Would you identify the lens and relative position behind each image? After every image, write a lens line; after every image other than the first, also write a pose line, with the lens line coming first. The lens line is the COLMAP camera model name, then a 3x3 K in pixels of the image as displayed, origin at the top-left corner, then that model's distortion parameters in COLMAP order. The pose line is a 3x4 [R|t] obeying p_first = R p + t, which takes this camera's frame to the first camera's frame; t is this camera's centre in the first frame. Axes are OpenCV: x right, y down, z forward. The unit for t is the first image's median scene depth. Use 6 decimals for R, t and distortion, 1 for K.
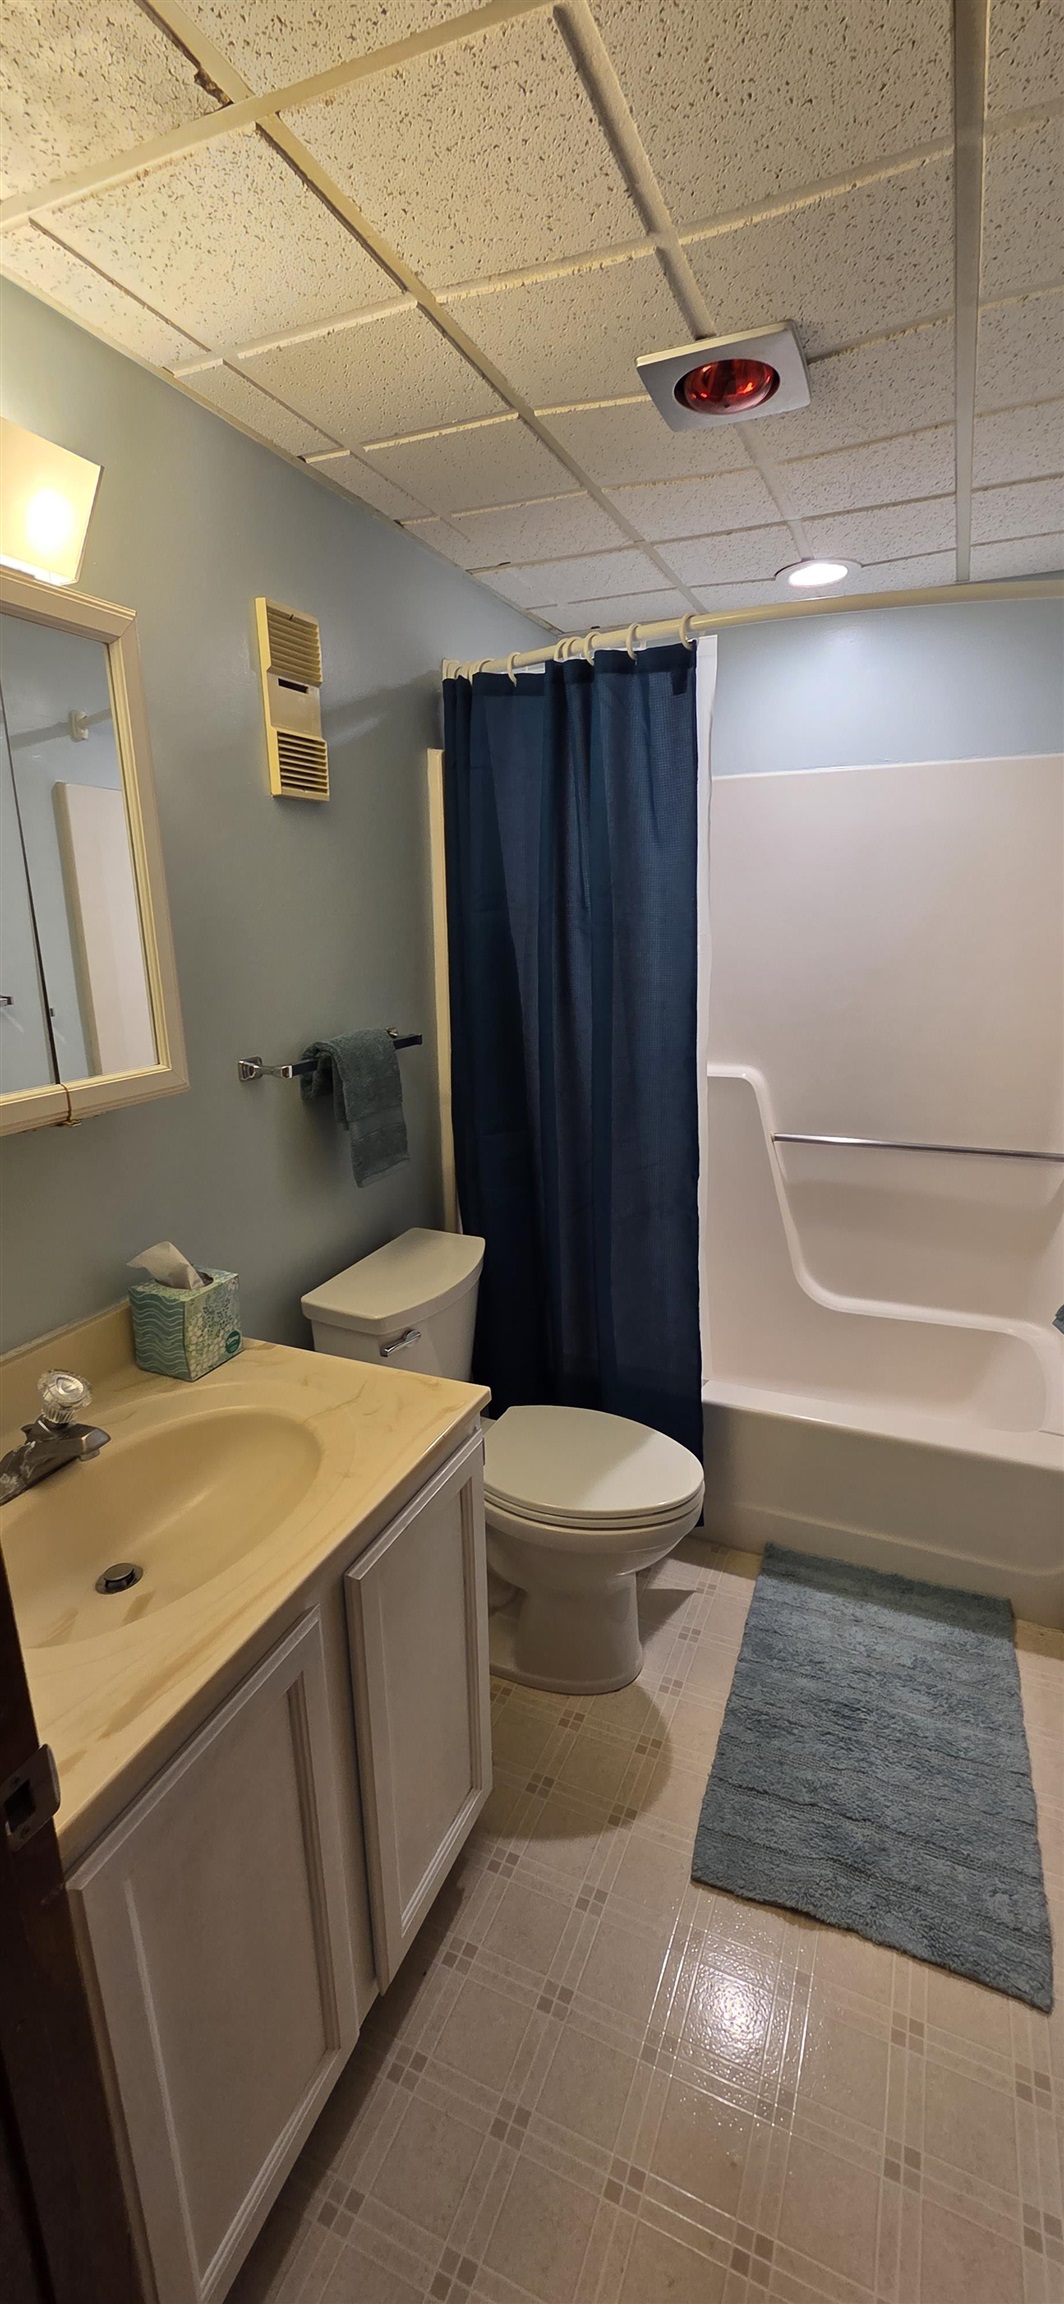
lens RADIAL K [[942.9, 0, 536.6], [0, 942.9, 1165.7], [0, 0, 1]] dist [0.001612, -0.000161]
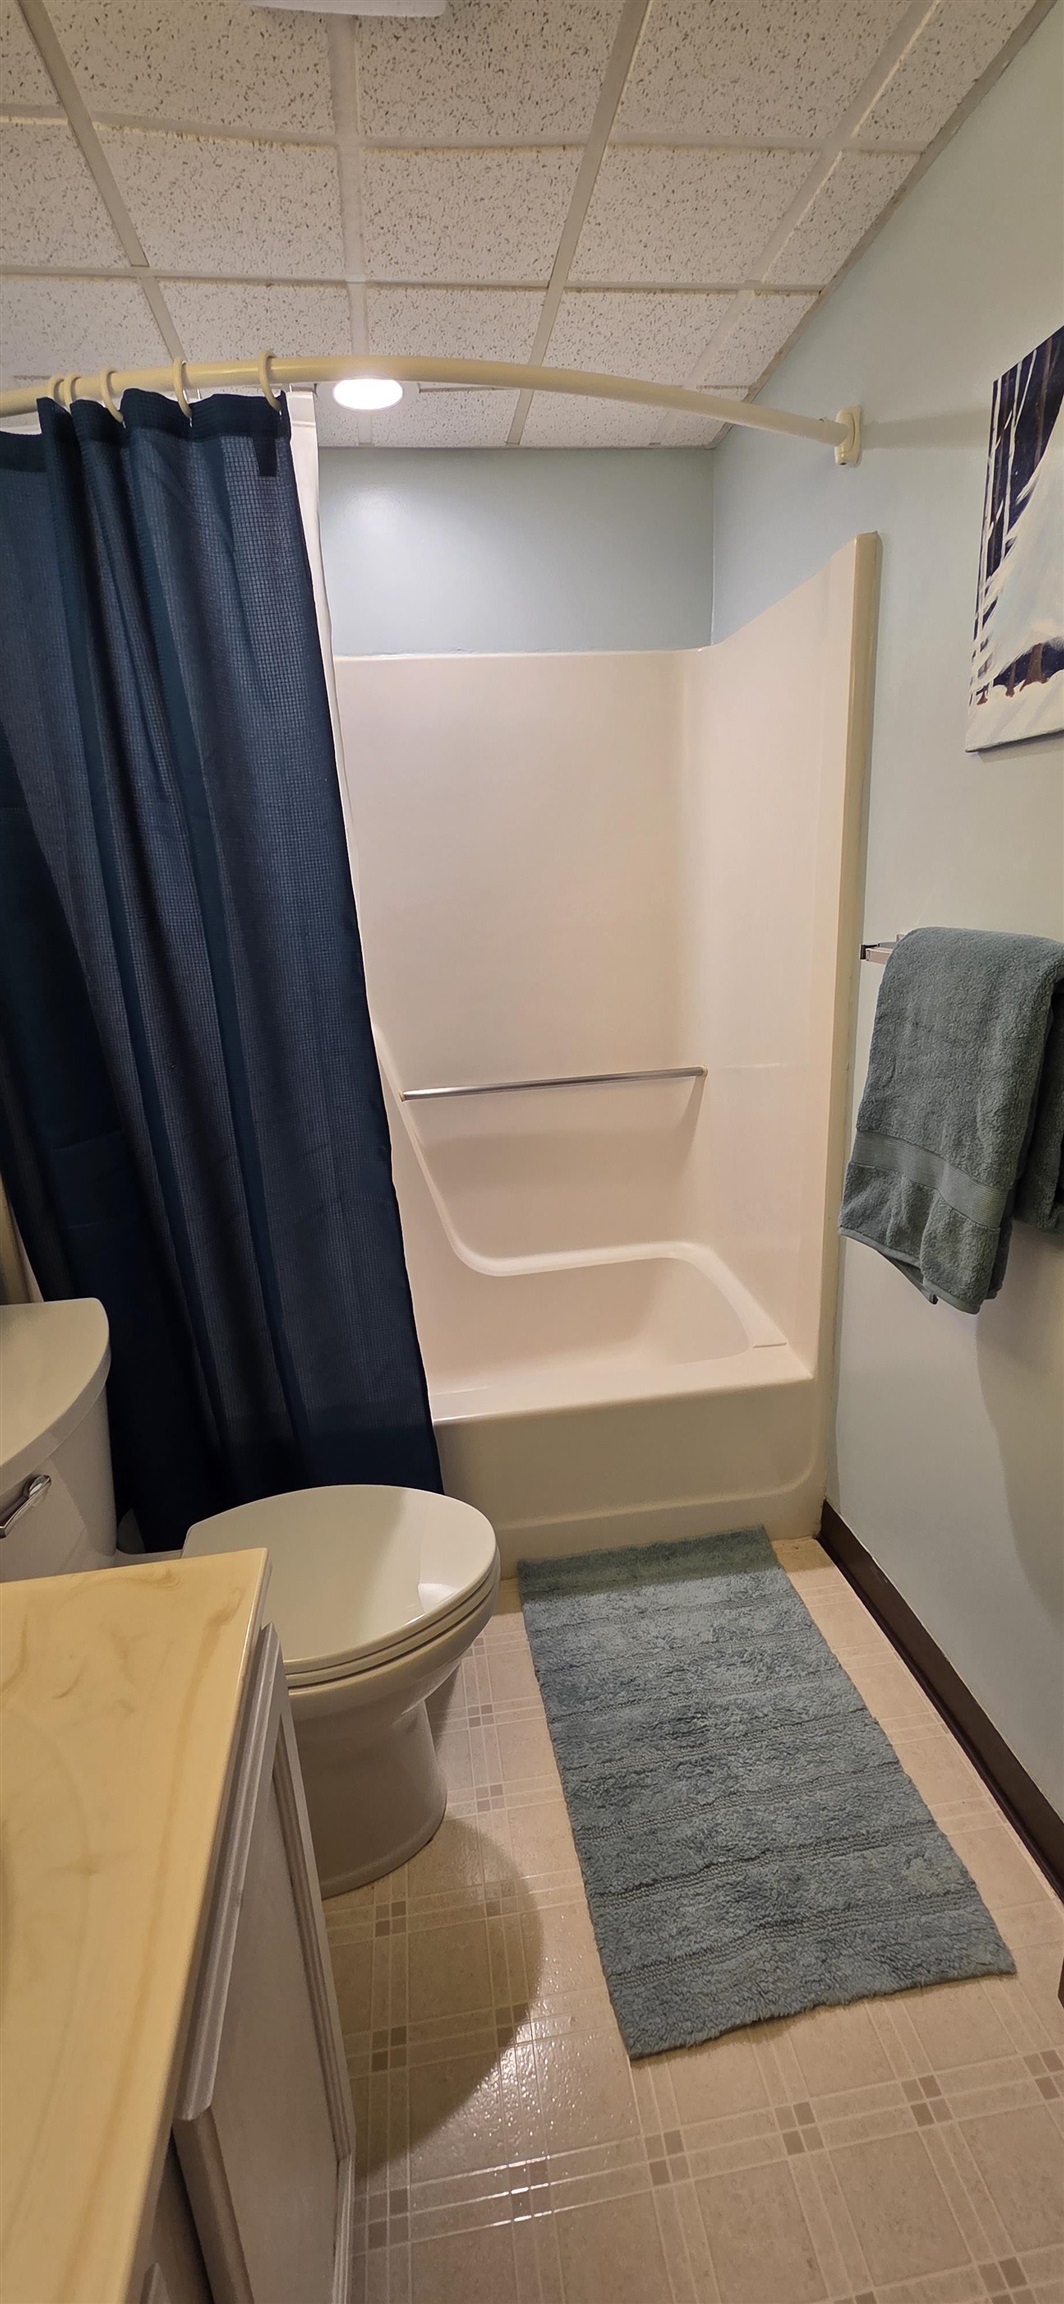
lens RADIAL K [[942.9, 0, 536.6], [0, 942.9, 1165.7], [0, 0, 1]] dist [0.001612, -0.000161]
pose [[0.854005, -0.183039, 0.487004, -0.110956], [0.172289, 0.982749, 0.067238, -0.007678], [-0.490910, 0.026484, 0.870808, 0.293893]]
